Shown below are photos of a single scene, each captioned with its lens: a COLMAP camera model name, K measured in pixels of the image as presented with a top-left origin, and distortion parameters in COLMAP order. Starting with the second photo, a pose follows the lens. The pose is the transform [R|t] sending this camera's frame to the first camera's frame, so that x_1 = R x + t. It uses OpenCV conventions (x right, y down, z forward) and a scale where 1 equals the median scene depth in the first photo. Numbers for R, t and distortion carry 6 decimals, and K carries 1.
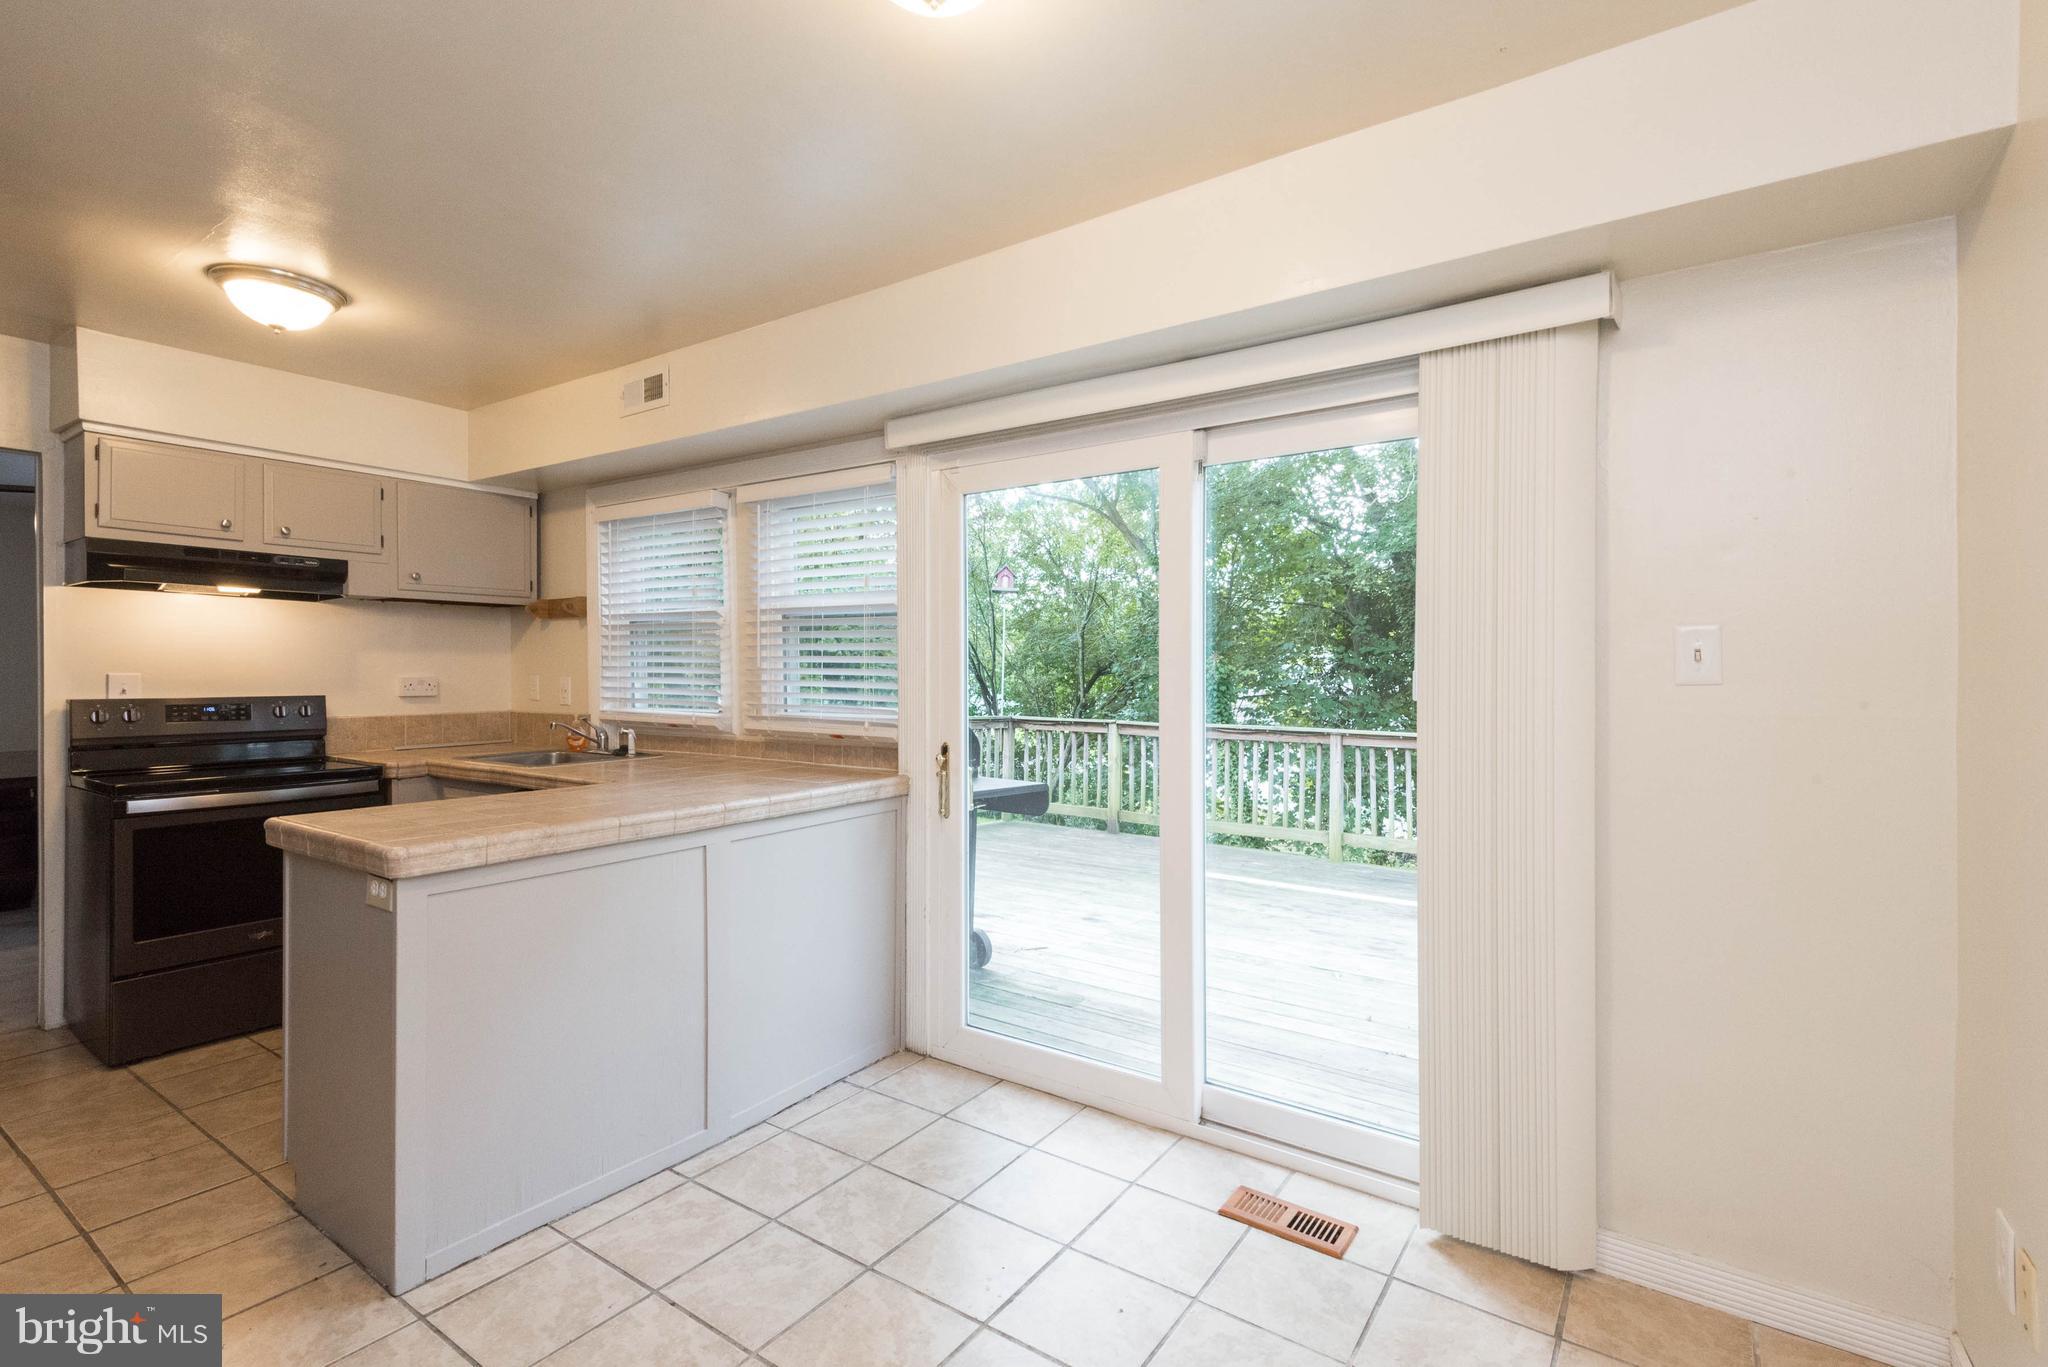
lens RADIAL K [[959.2, 0, 1051.6], [0, 959.2, 671.7], [0, 0, 1]] dist [0.014789, -0.006490]
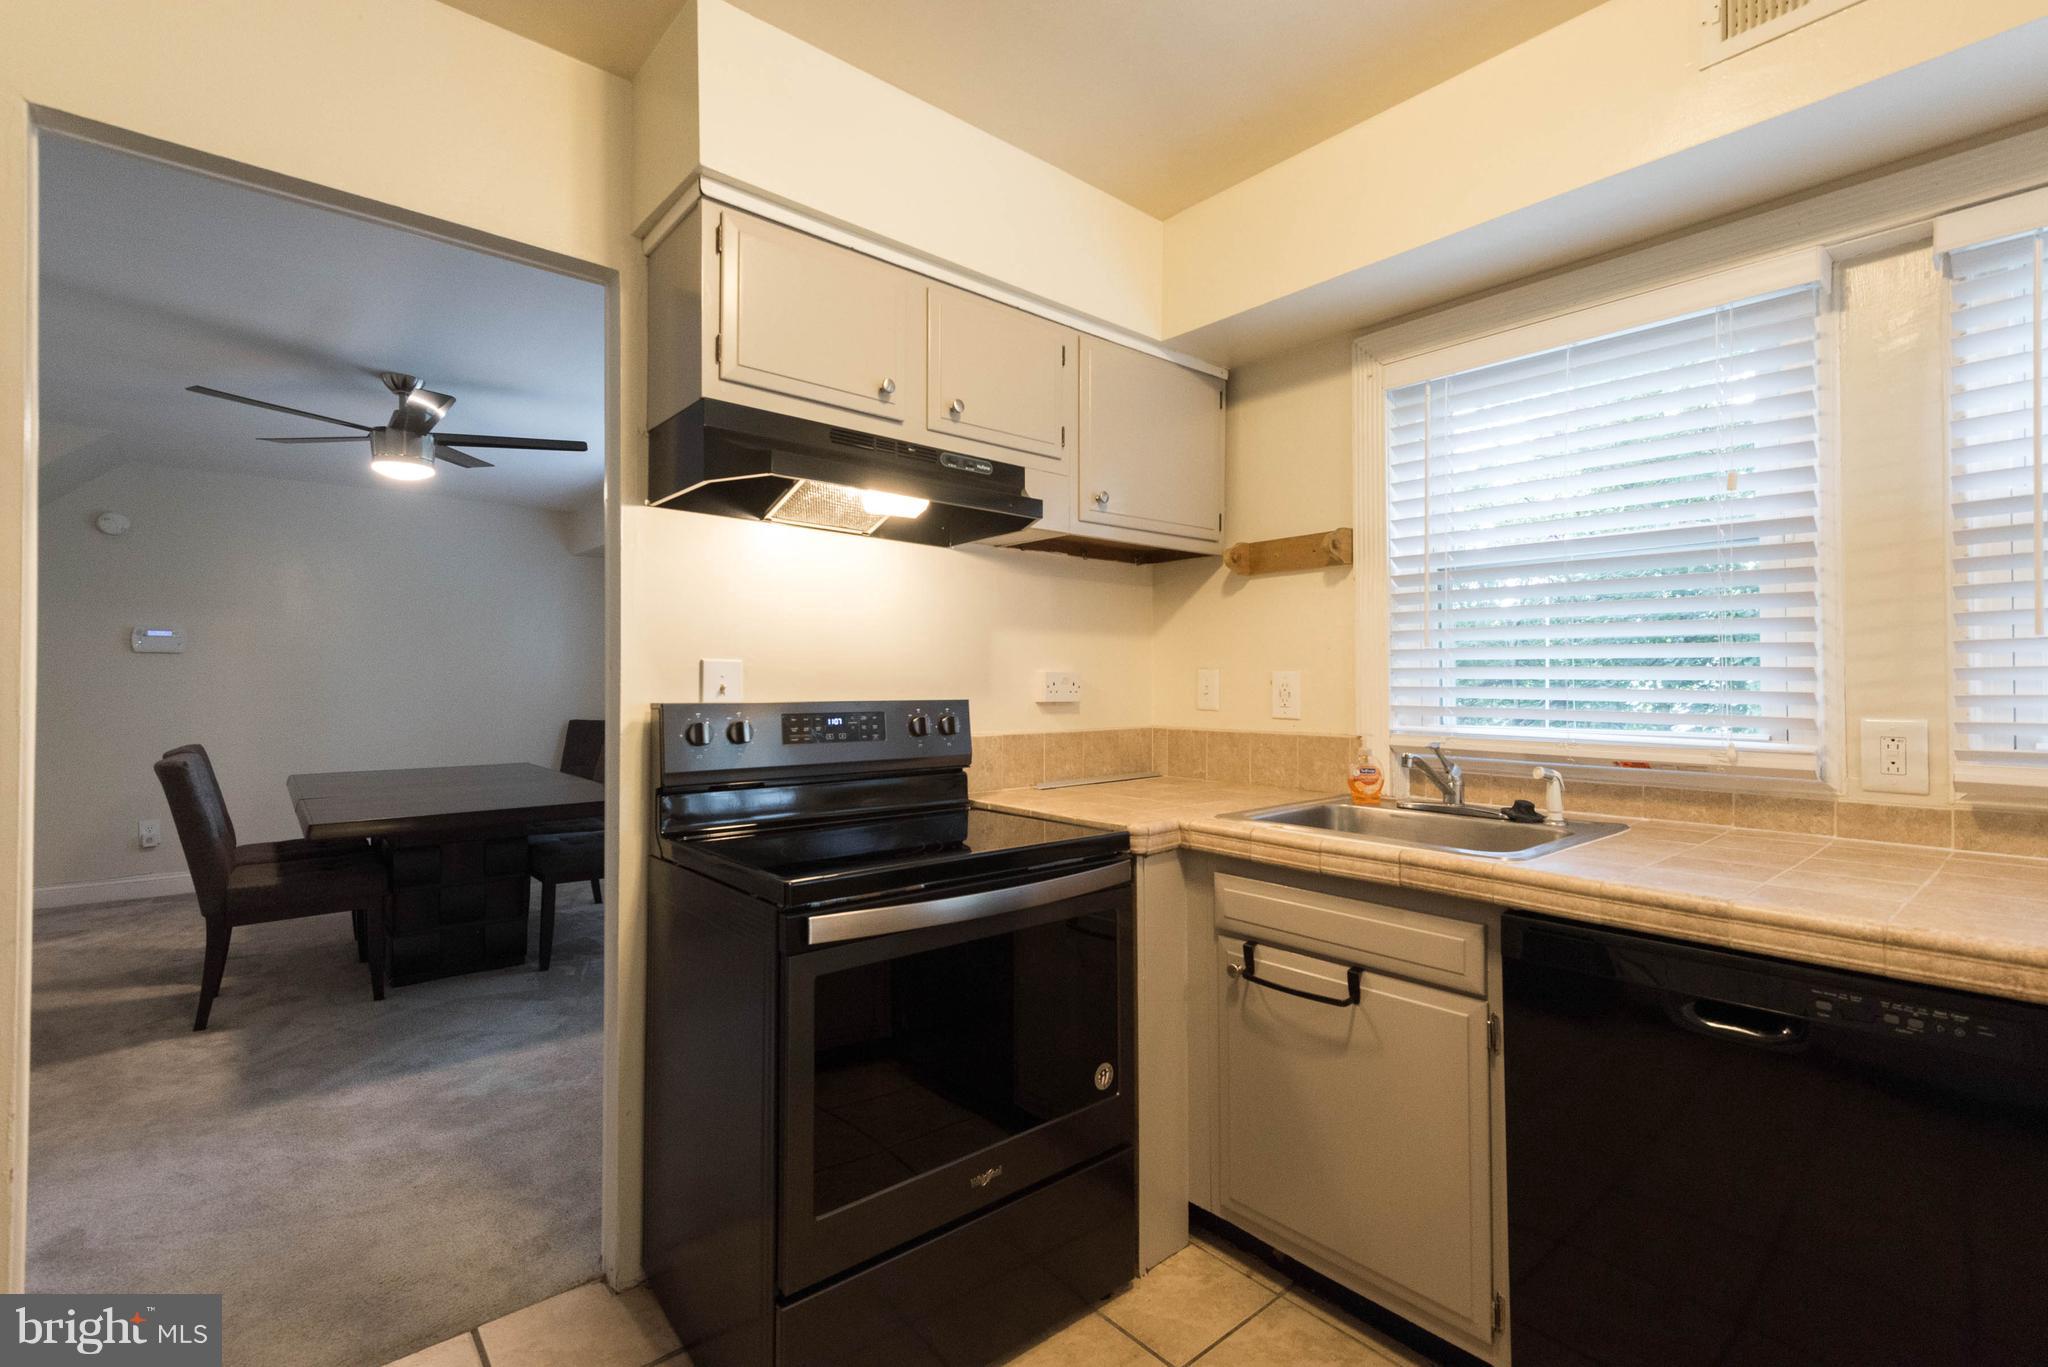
lens RADIAL K [[926.8, 0, 1027.5], [0, 926.8, 677.7], [0, 0, 1]] dist [0.016003, -0.004626]
pose [[0.964079, -0.002156, -0.265607, -0.601572], [0.000521, 0.999980, -0.006225, 0.015469], [0.265615, 0.005863, 0.964061, 0.483070]]
